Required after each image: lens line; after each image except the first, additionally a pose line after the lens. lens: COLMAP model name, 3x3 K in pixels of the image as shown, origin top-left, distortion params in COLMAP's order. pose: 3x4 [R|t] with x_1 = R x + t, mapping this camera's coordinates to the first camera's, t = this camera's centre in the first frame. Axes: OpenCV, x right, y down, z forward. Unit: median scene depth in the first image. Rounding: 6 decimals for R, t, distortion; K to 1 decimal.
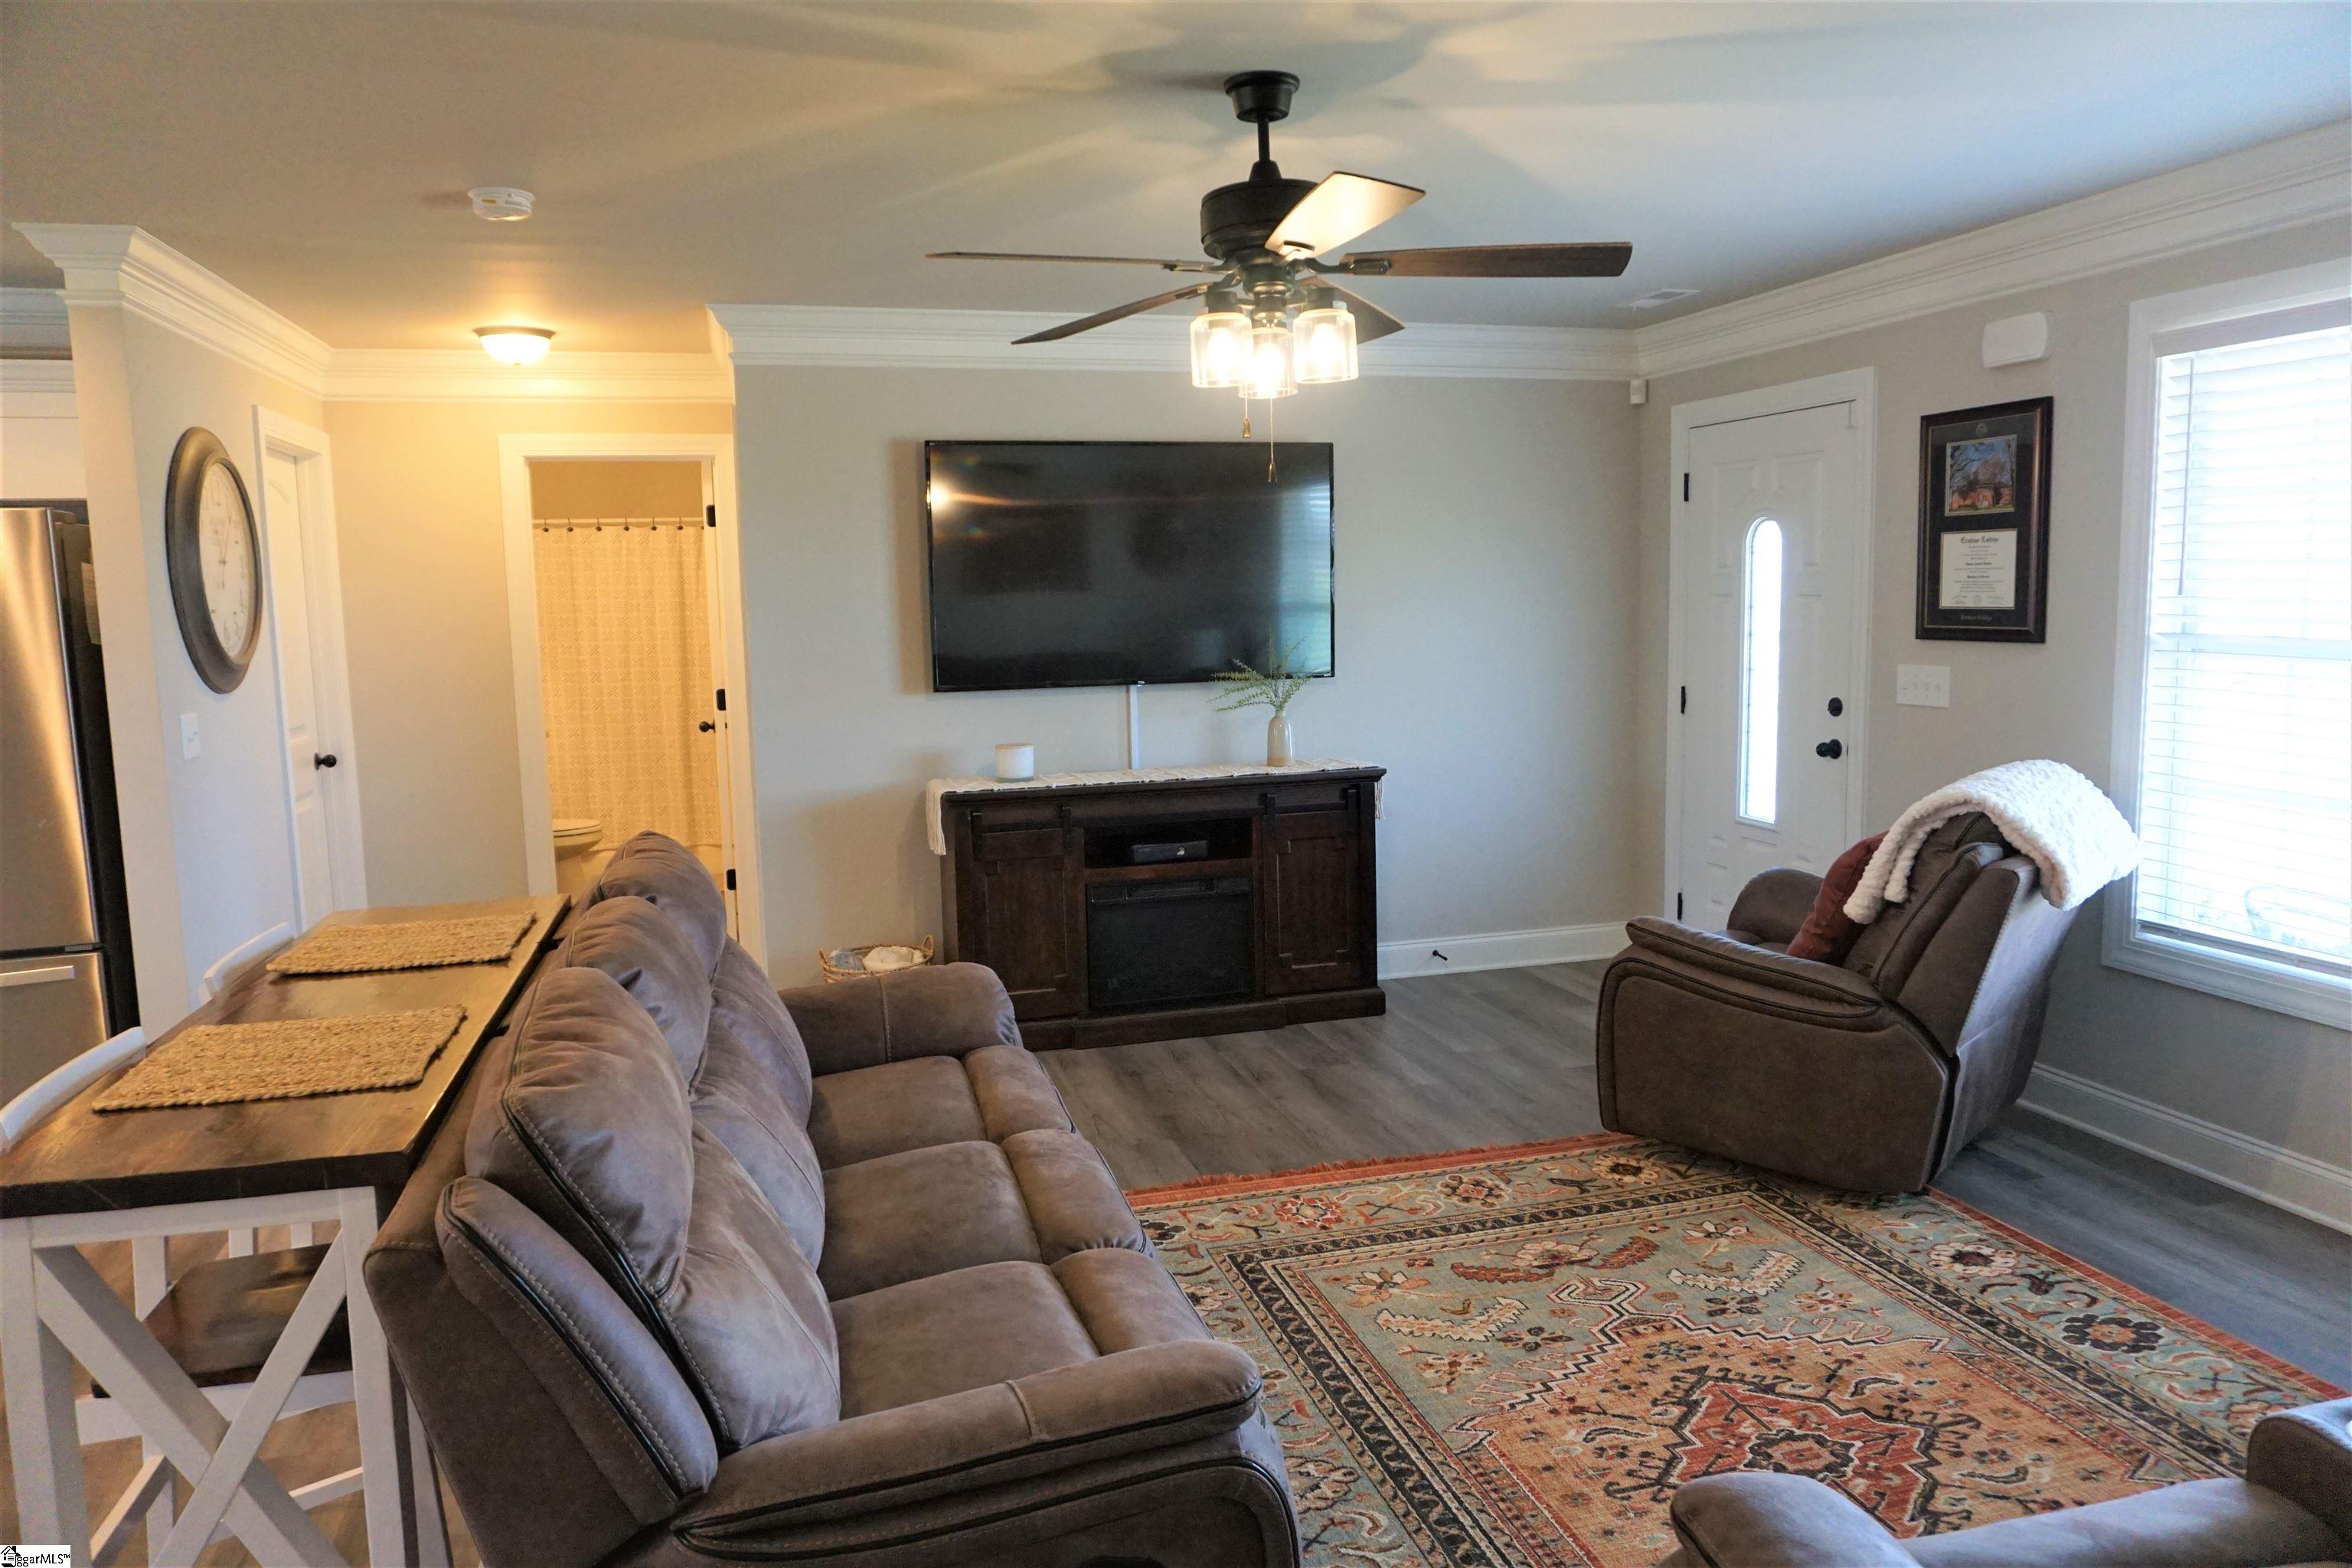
lens RADIAL K [[1566.9, 0, 1163.7], [0, 1566.9, 780.1], [0, 0, 1]] dist [-0.025478, 0.009995]
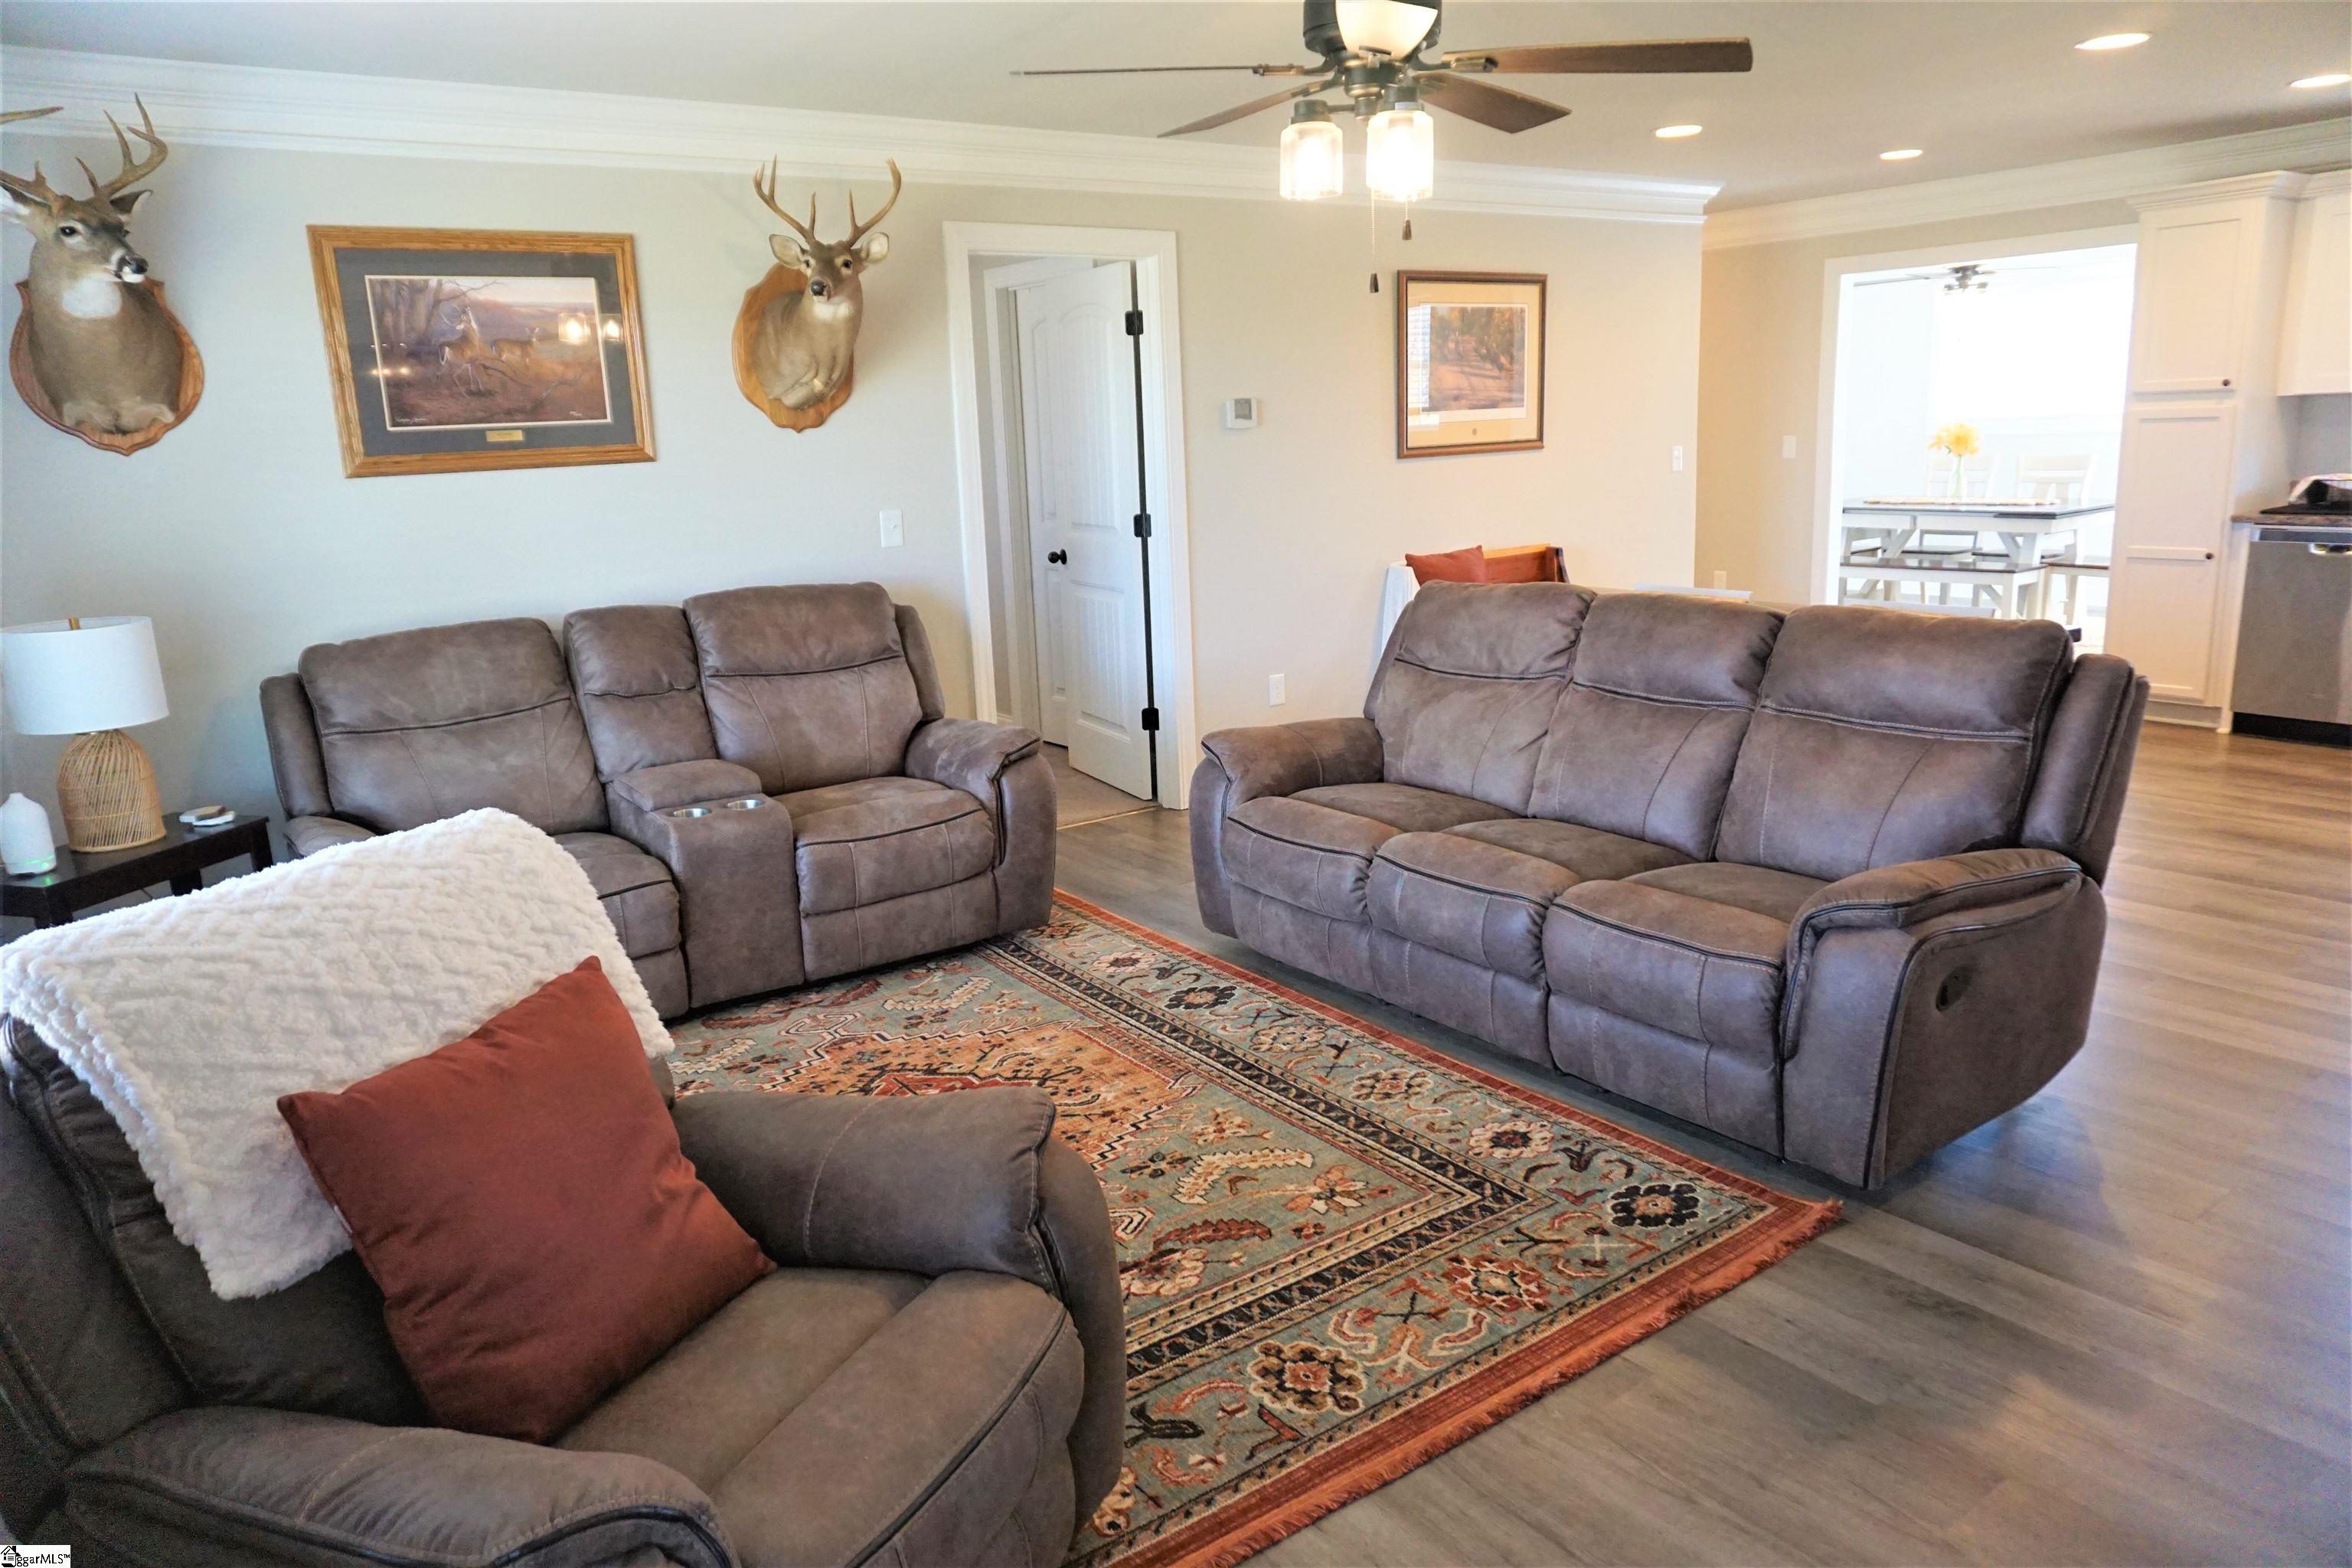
lens RADIAL K [[1566.9, 0, 1164.8], [0, 1566.9, 786.2], [0, 0, 1]] dist [-0.025478, 0.009995]
pose [[-0.937015, 0.137536, -0.321073, 0.390213], [0.020007, 0.938838, 0.343777, -0.167216], [0.348717, 0.315700, -0.882457, 1.352851]]
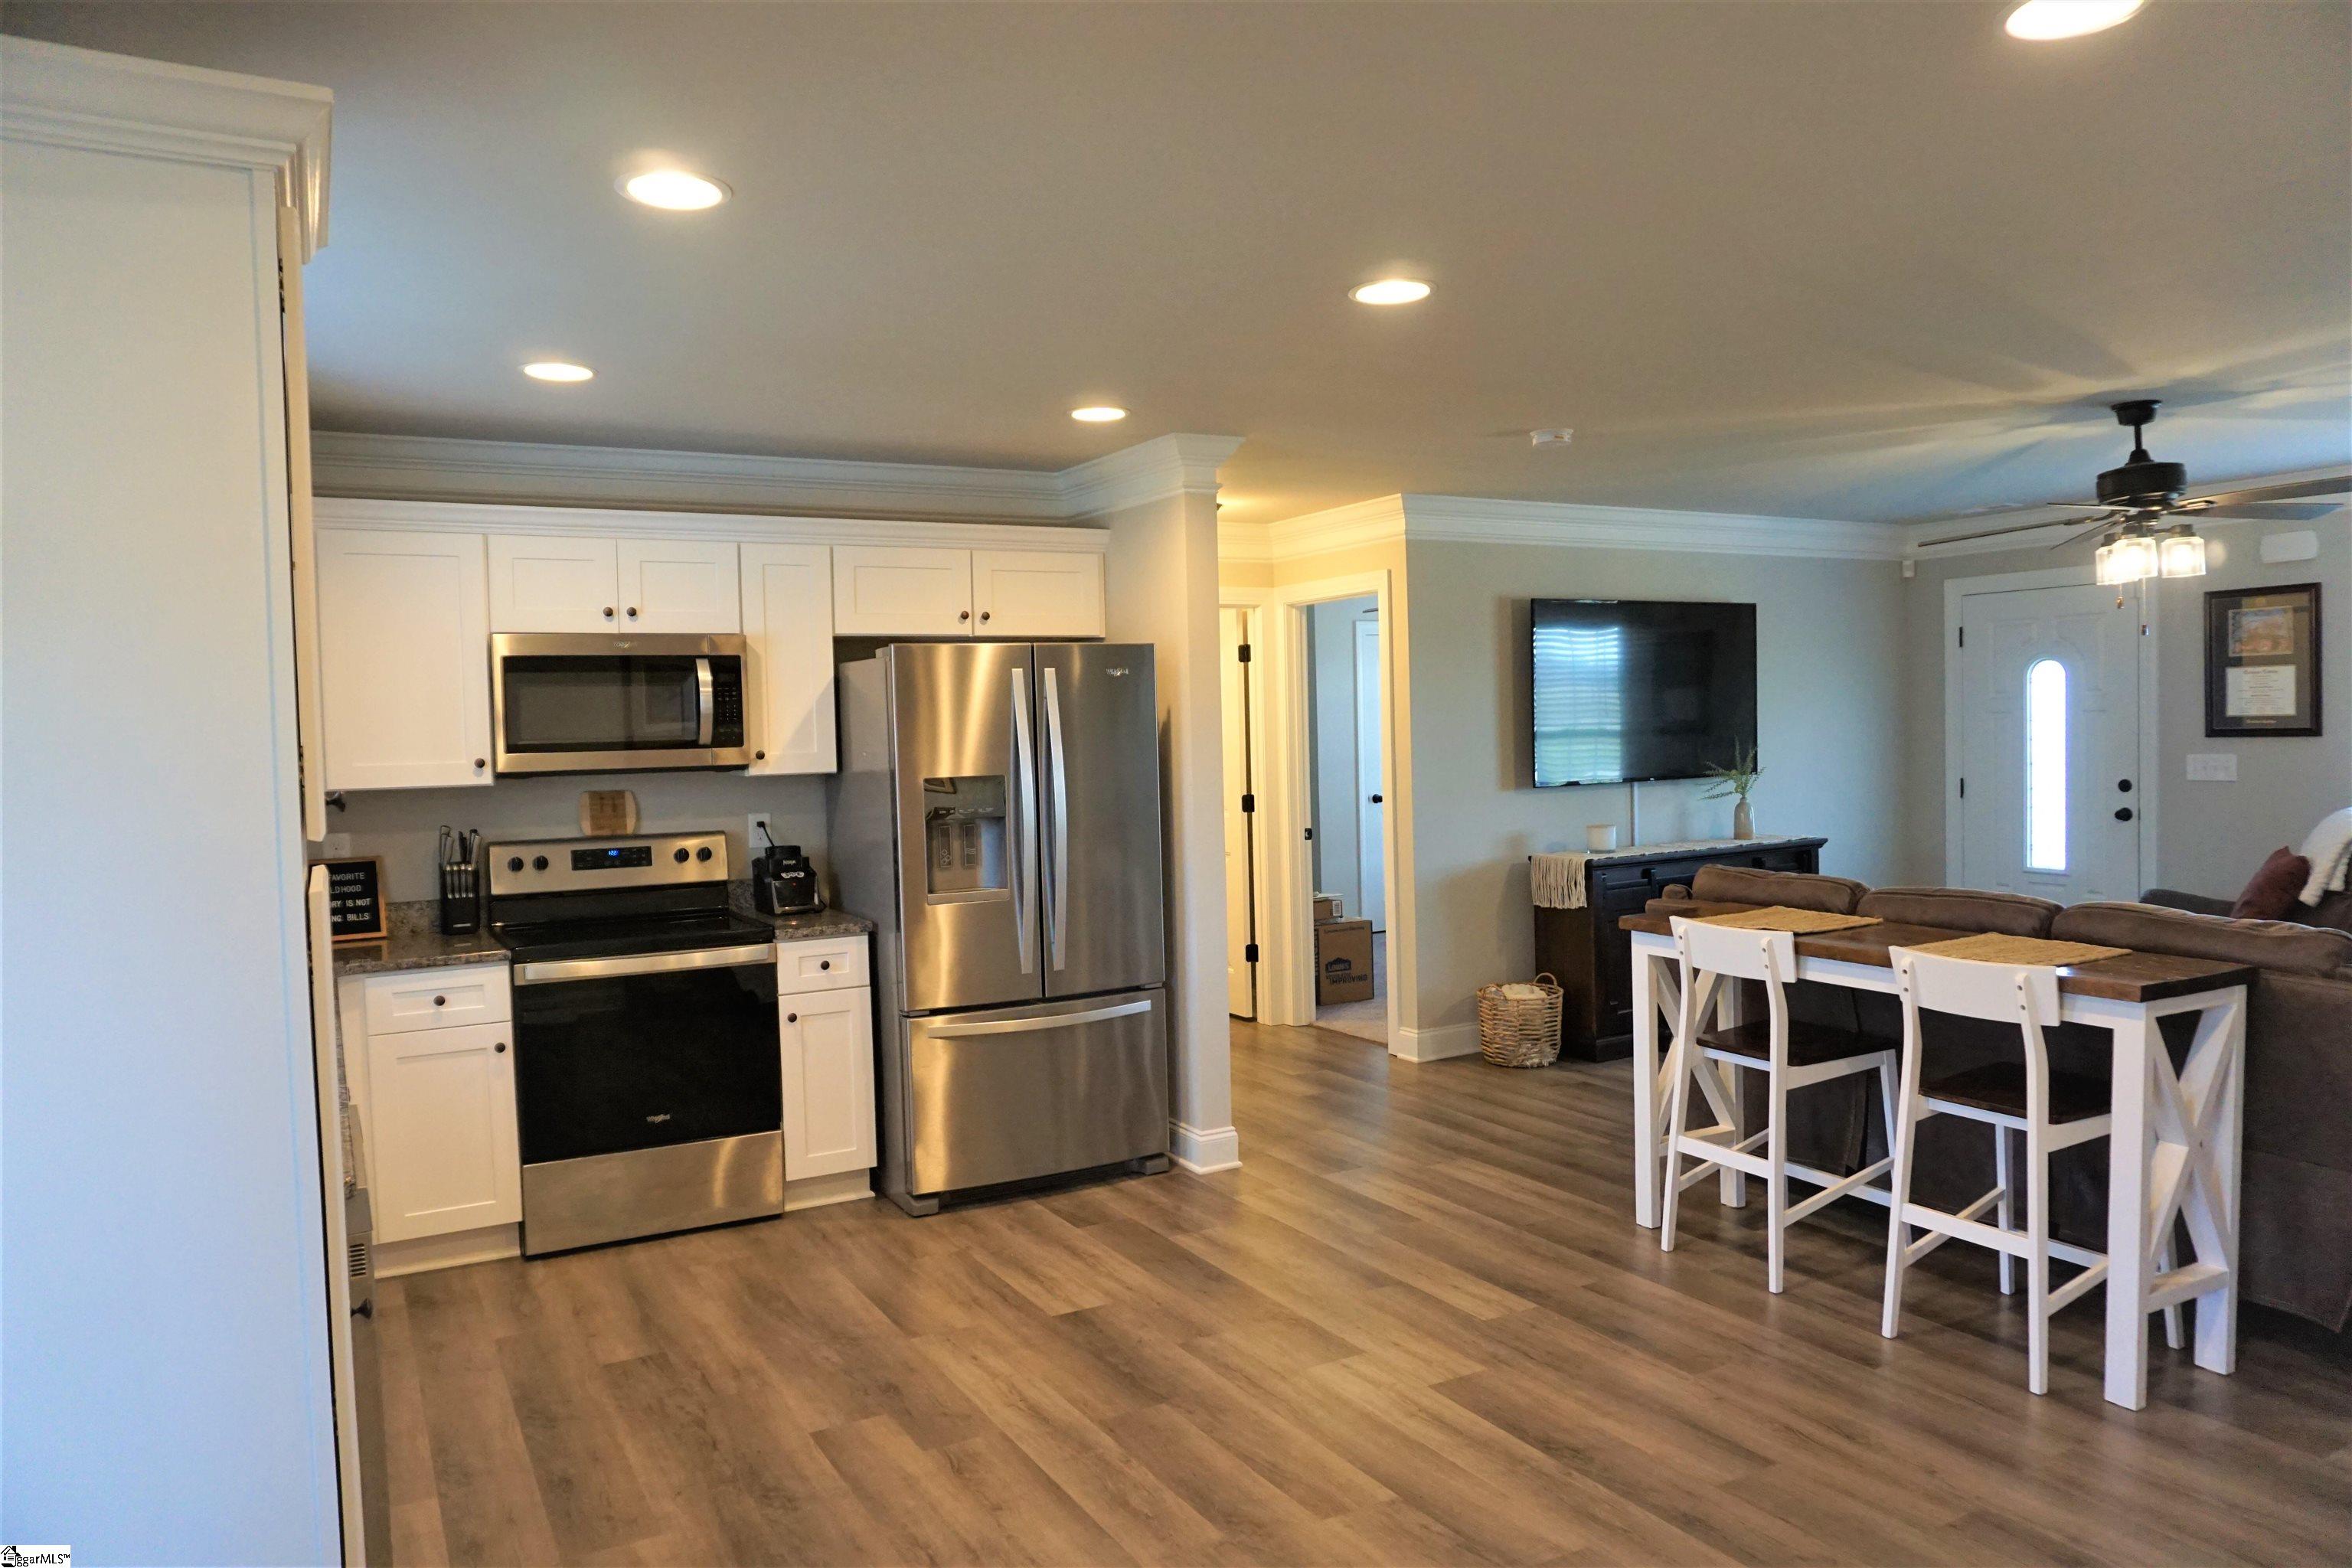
lens RADIAL K [[1566.9, 0, 1187.8], [0, 1566.9, 780.5], [0, 0, 1]] dist [-0.025478, 0.009995]
pose [[0.971450, -0.015948, 0.236707, -0.919488], [0.037358, 0.995574, -0.086241, 0.049442], [-0.234284, 0.092621, 0.967746, -0.249850]]
